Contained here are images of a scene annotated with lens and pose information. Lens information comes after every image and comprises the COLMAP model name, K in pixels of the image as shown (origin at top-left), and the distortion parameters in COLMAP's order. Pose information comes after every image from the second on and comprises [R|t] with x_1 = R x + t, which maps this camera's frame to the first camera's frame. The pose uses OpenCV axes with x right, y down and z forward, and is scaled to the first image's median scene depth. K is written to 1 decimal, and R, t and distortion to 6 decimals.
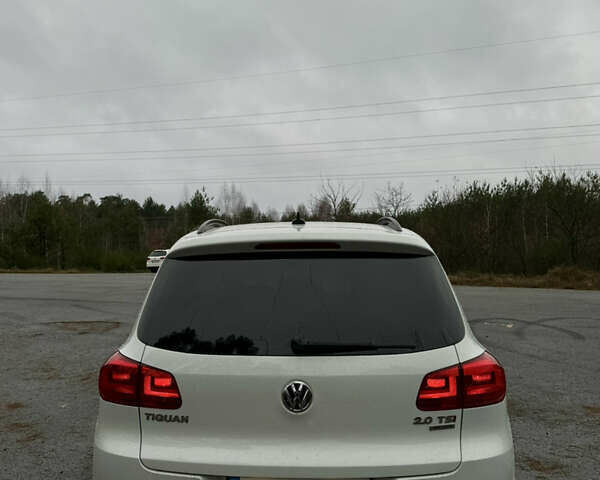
lens RADIAL K [[645.1, 0, 300.0], [0, 645.1, 240.0], [0, 0, 1]] dist [0.143016, -0.312196]
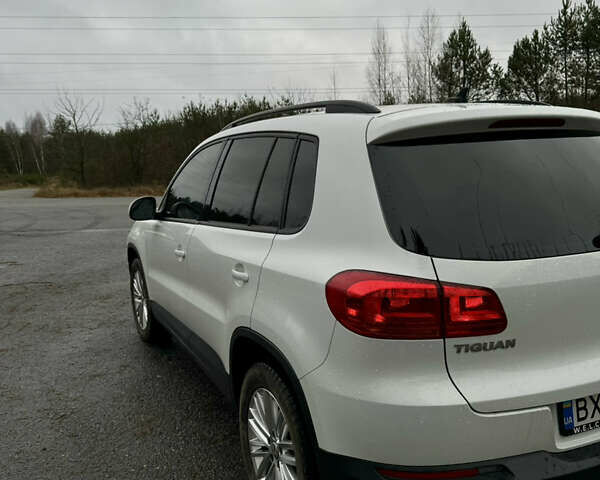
lens RADIAL K [[559.3, 0, 297.0], [0, 559.3, 245.5], [0, 0, 1]] dist [0.149078, -0.324628]
pose [[0.866895, -0.098429, 0.488677, -0.694575], [0.023501, 0.987292, 0.157169, 0.045309], [-0.497937, -0.124765, 0.858191, 0.542830]]
